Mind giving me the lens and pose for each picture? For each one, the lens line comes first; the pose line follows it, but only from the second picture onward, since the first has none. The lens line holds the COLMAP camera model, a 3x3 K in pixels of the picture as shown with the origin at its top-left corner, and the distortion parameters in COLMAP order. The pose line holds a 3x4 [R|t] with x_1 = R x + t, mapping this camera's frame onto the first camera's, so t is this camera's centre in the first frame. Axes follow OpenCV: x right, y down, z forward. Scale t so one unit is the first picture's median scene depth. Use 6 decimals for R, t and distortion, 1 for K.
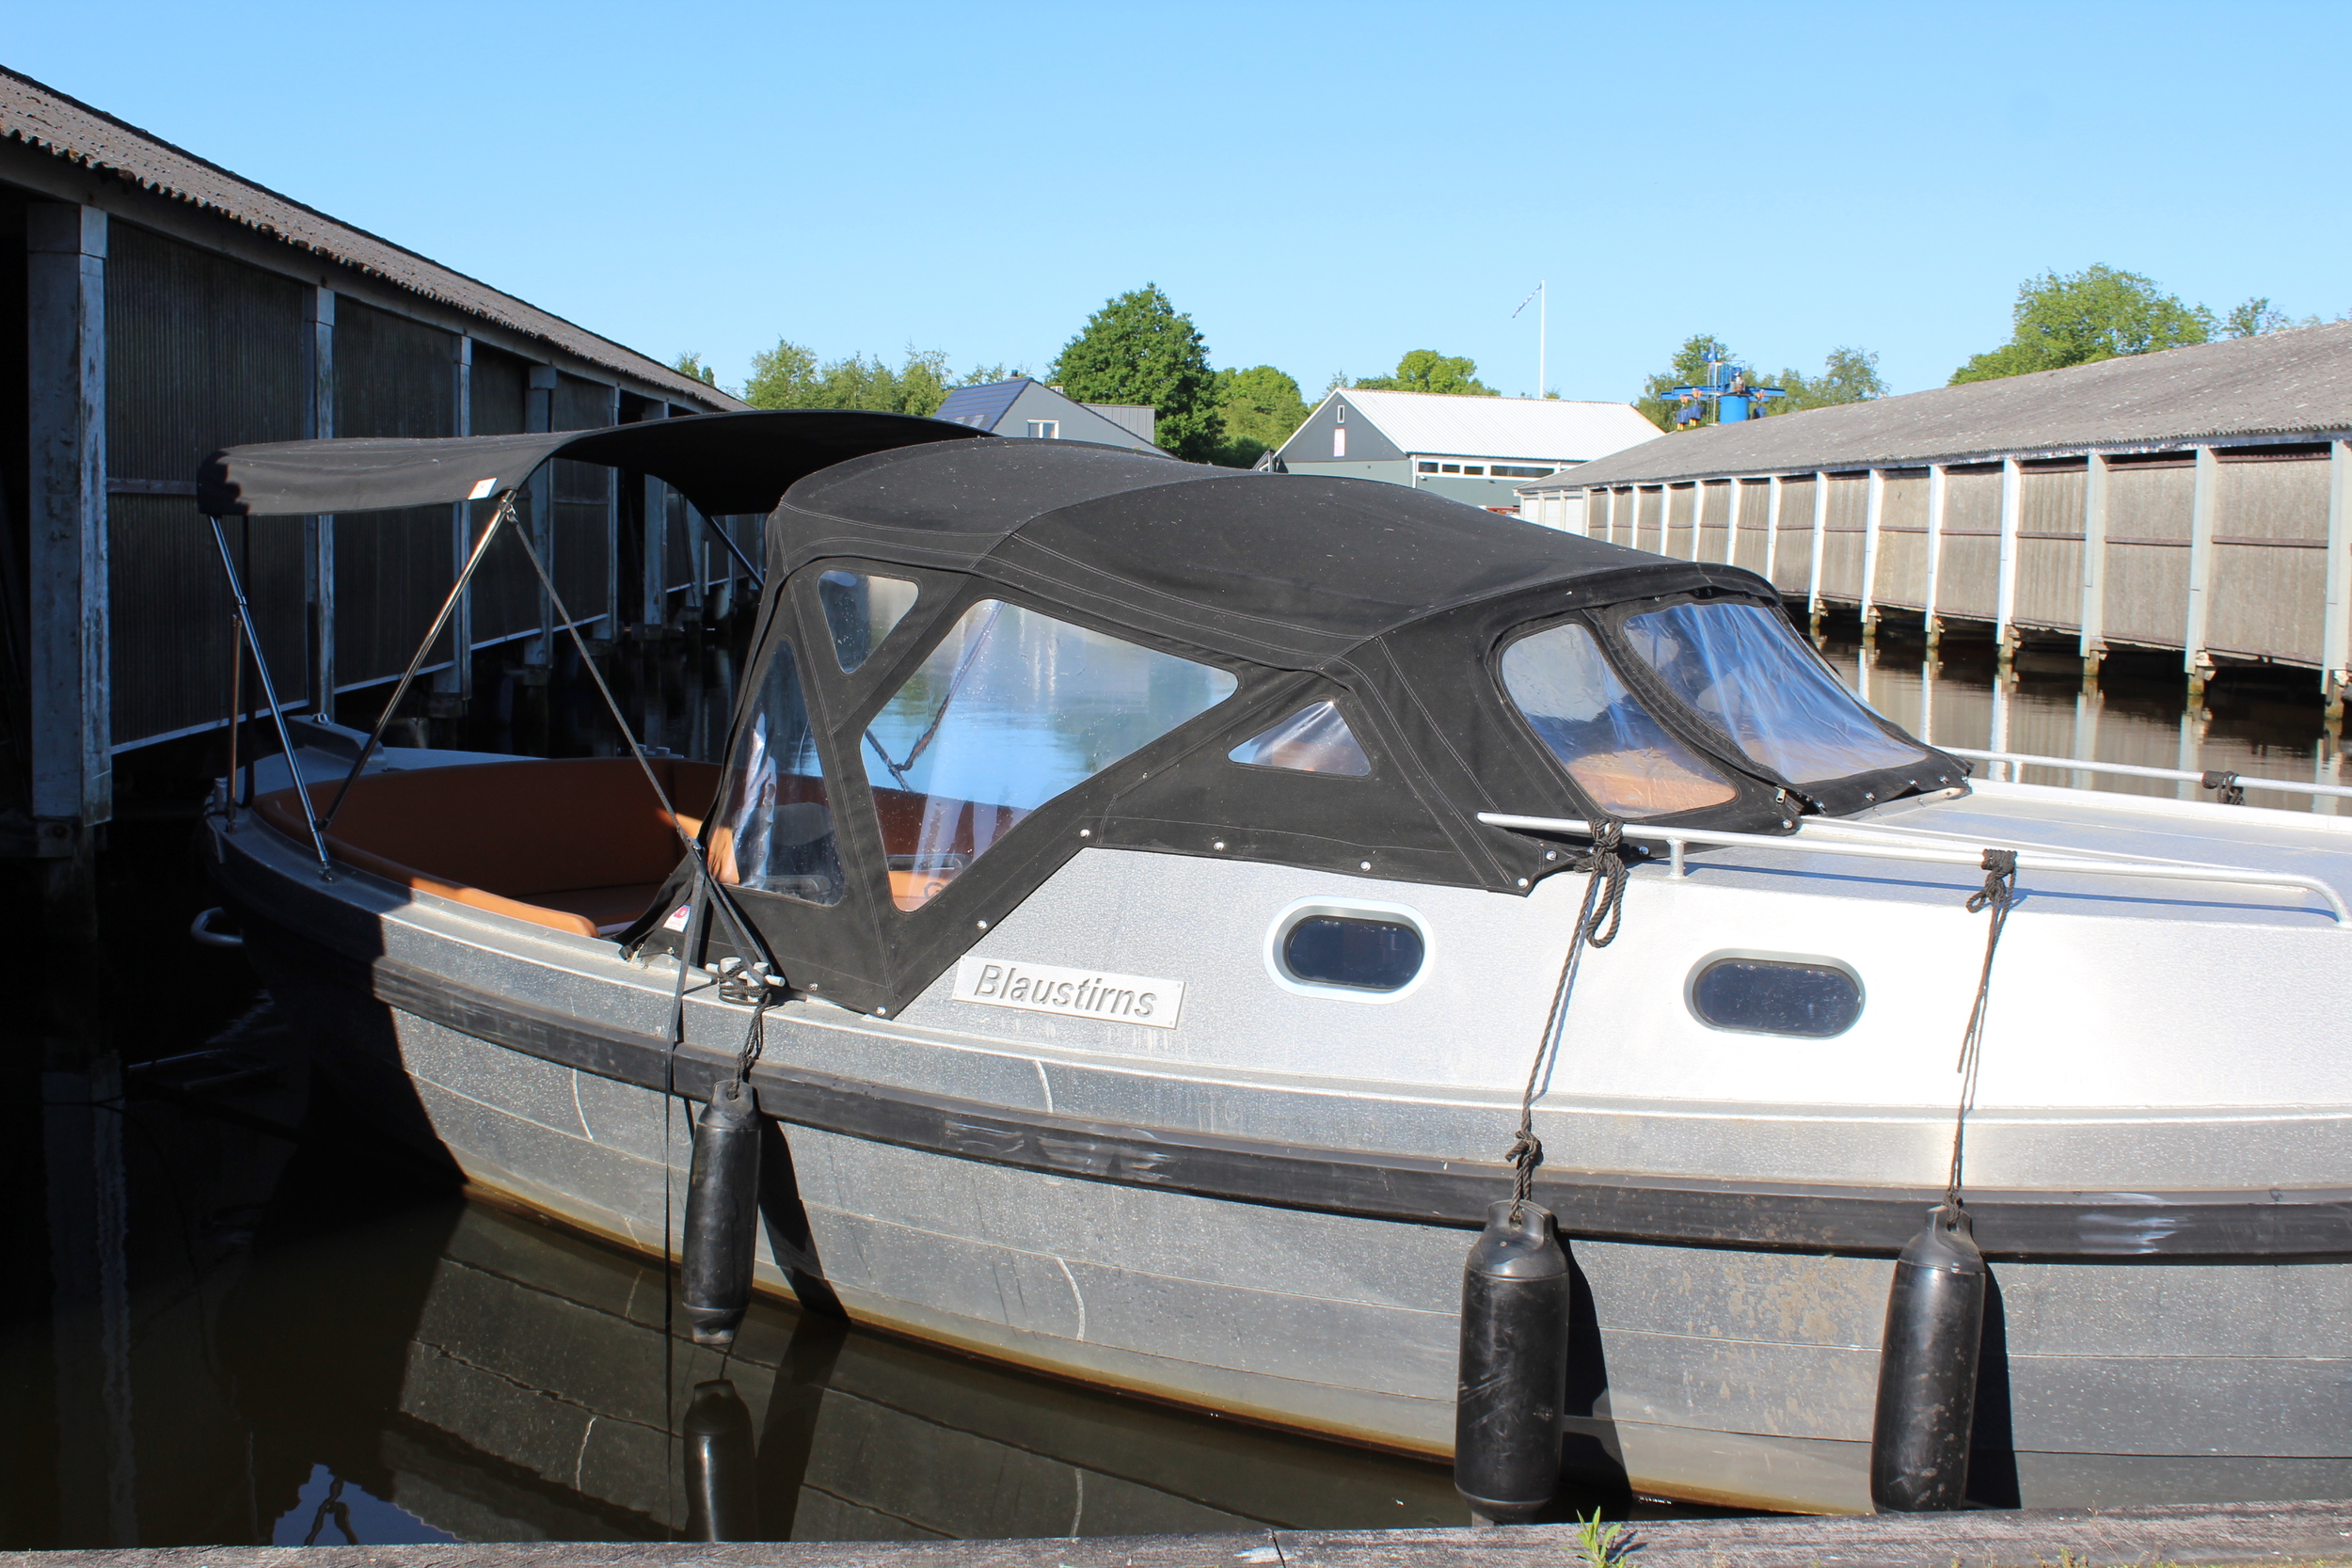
lens RADIAL K [[2511.5, 0, 1091.0], [0, 2511.5, 782.6], [0, 0, 1]] dist [-0.154975, 0.181635]
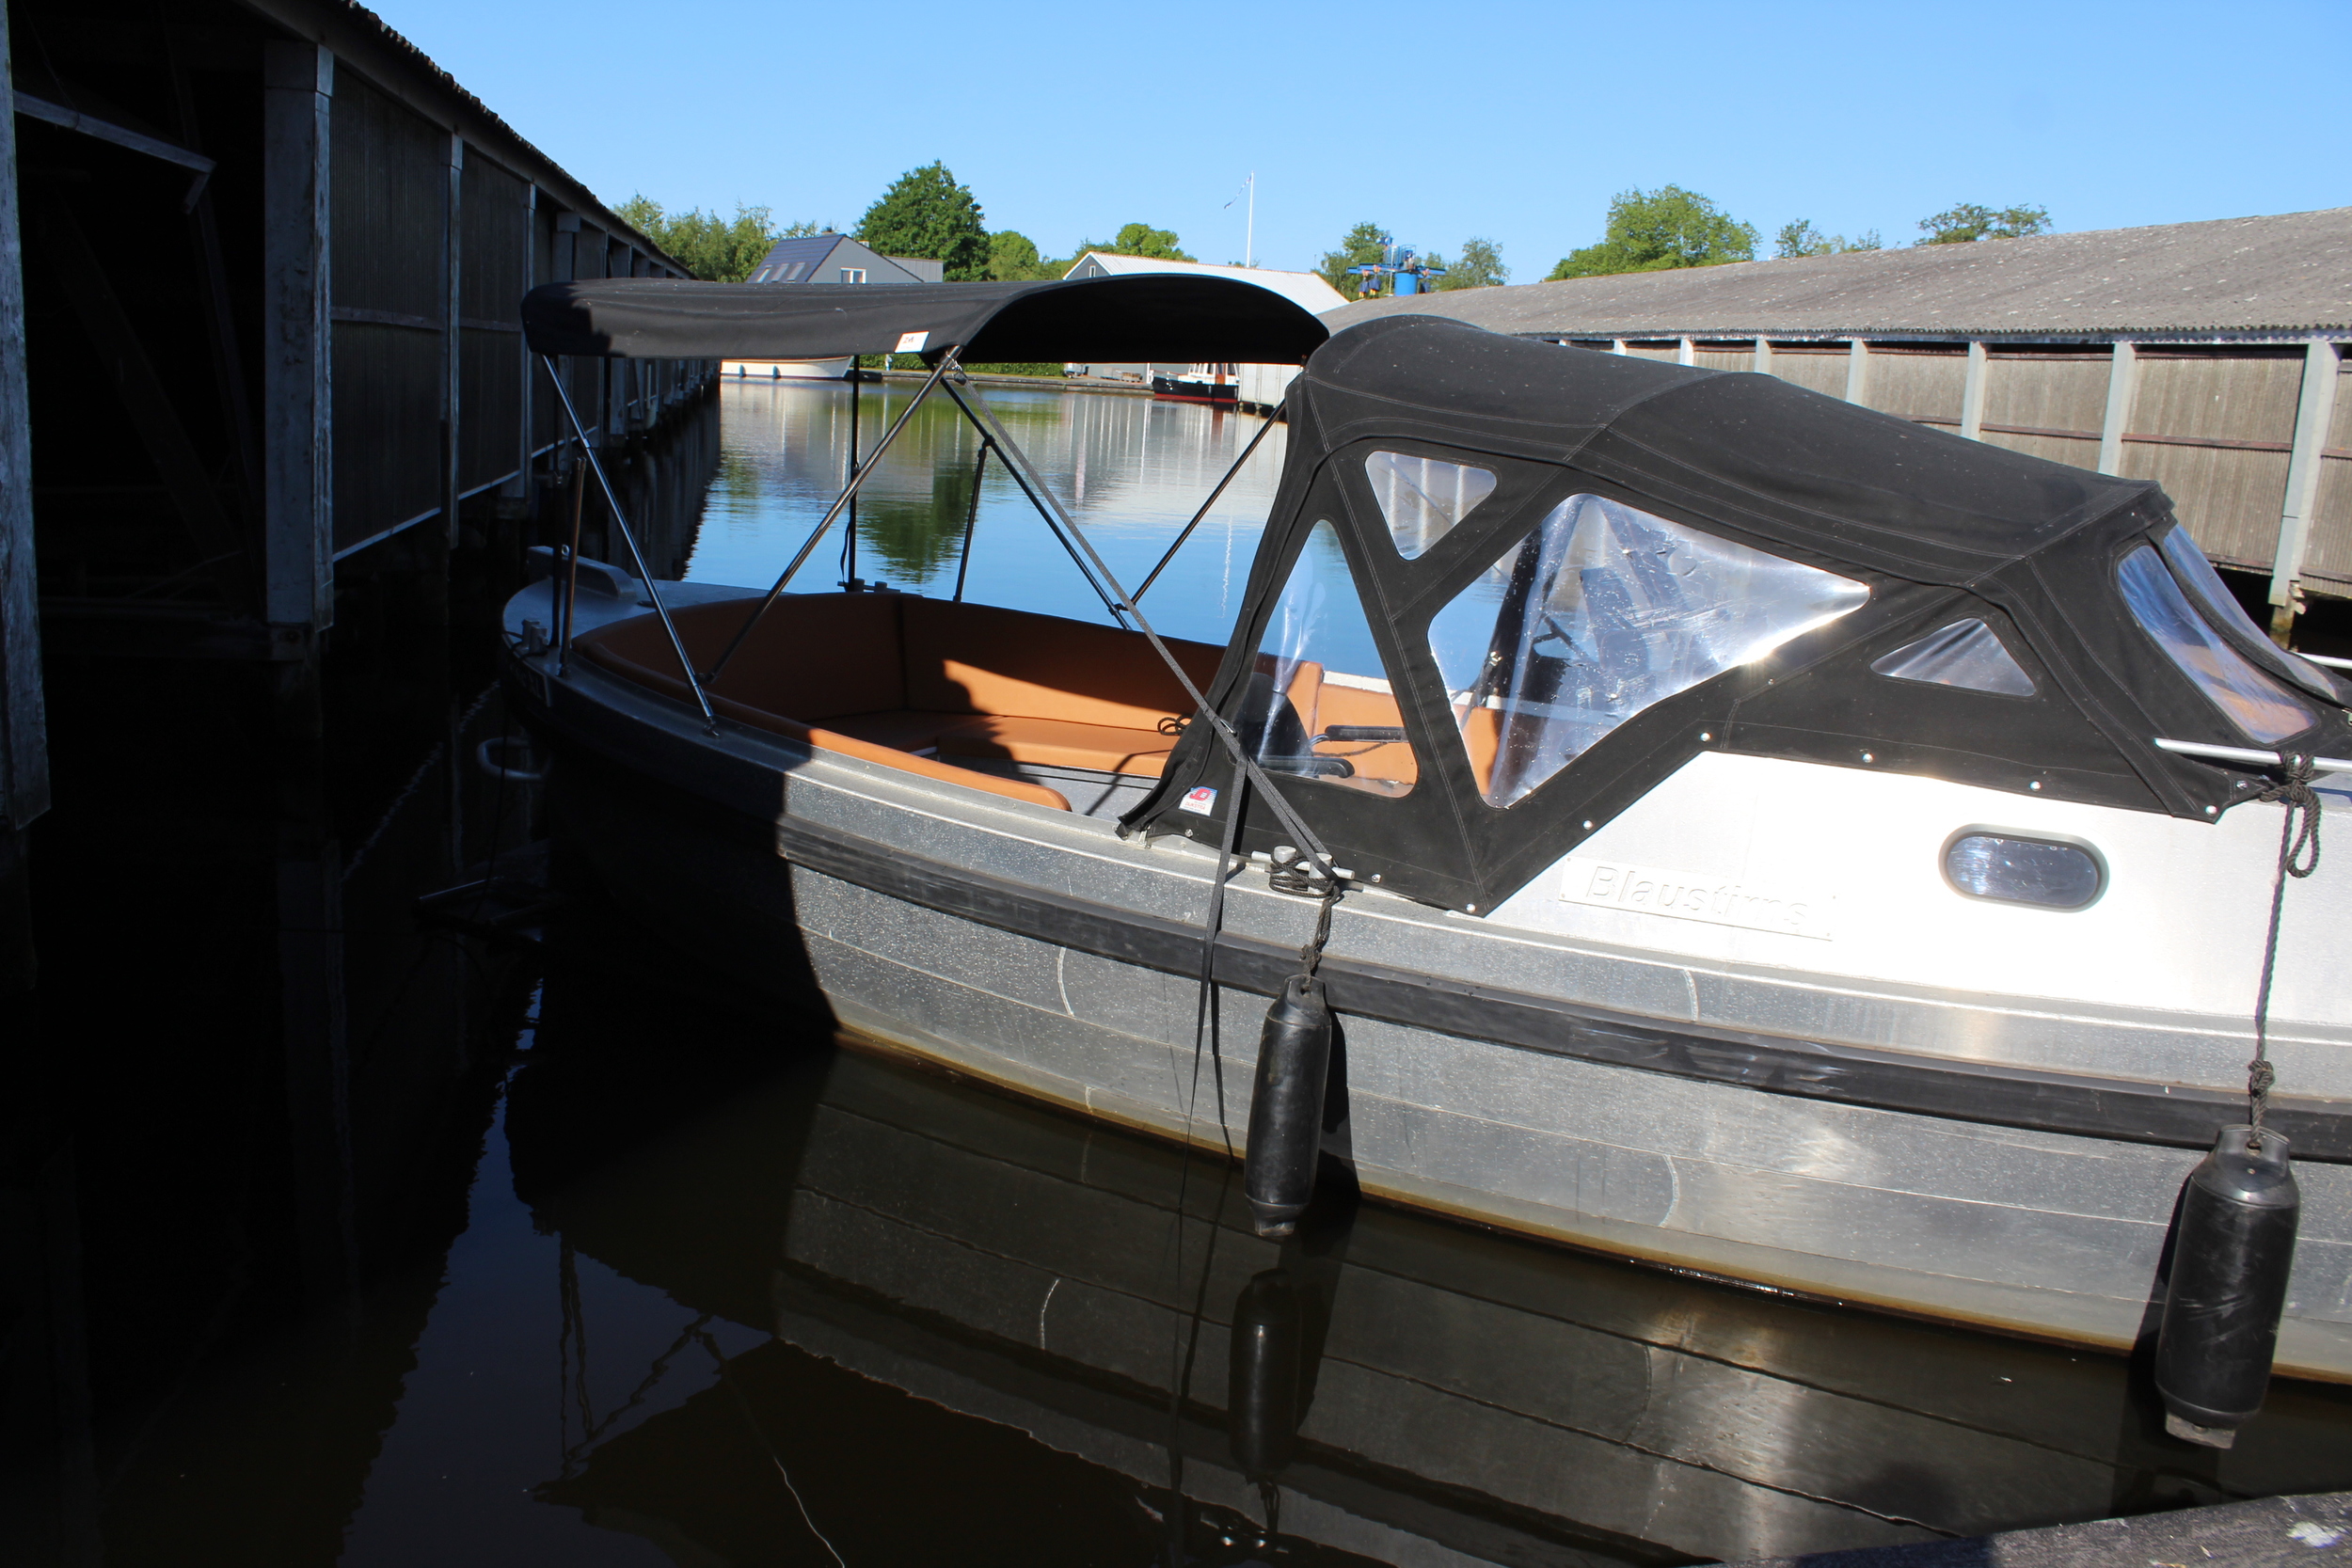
lens RADIAL K [[1945.1, 0, 1120.1], [0, 1945.1, 759.0], [0, 0, 1]] dist [-0.178269, 0.129108]
pose [[0.987232, 0.007247, 0.159125, -0.331200], [-0.023739, 0.994503, 0.101983, -0.040565], [-0.157511, -0.104458, 0.981977, 0.269482]]
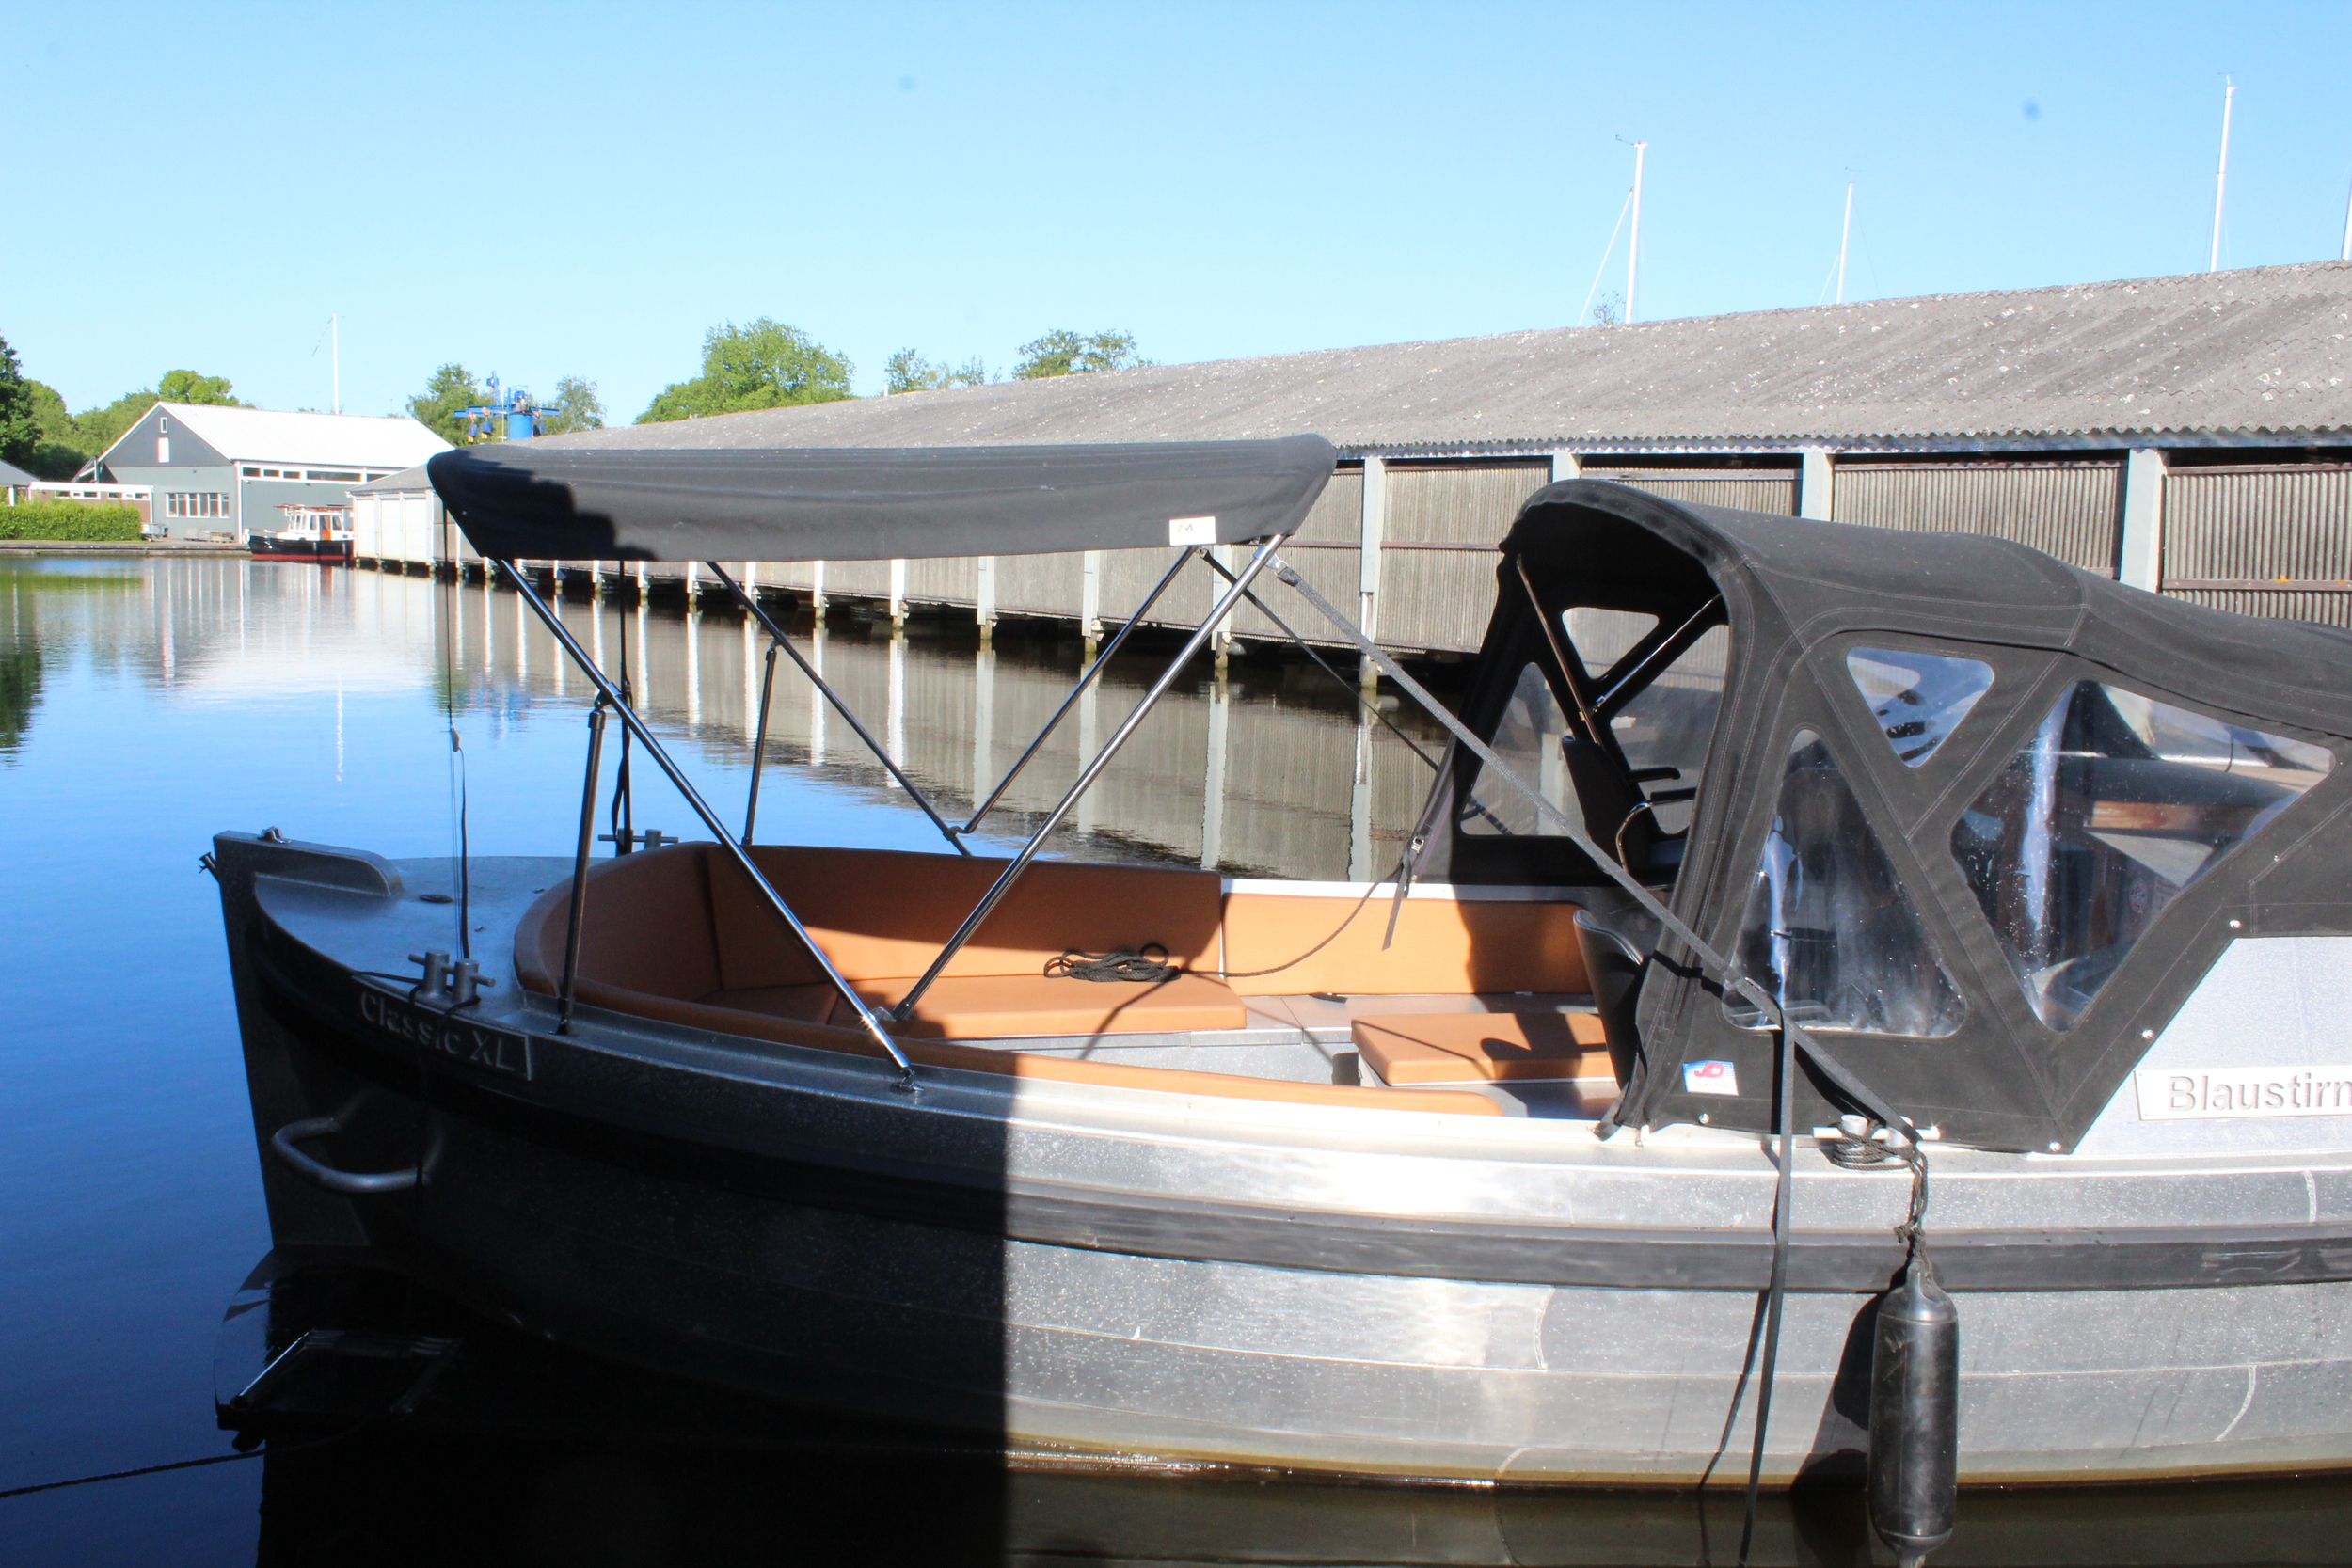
lens RADIAL K [[1945.1, 0, 1120.1], [0, 1945.1, 759.0], [0, 0, 1]] dist [-0.178269, 0.129108]
pose [[0.792043, -0.068429, 0.606618, -0.716598], [0.053670, 0.997655, 0.042465, -0.089530], [-0.608101, -0.001077, 0.793859, 0.653414]]
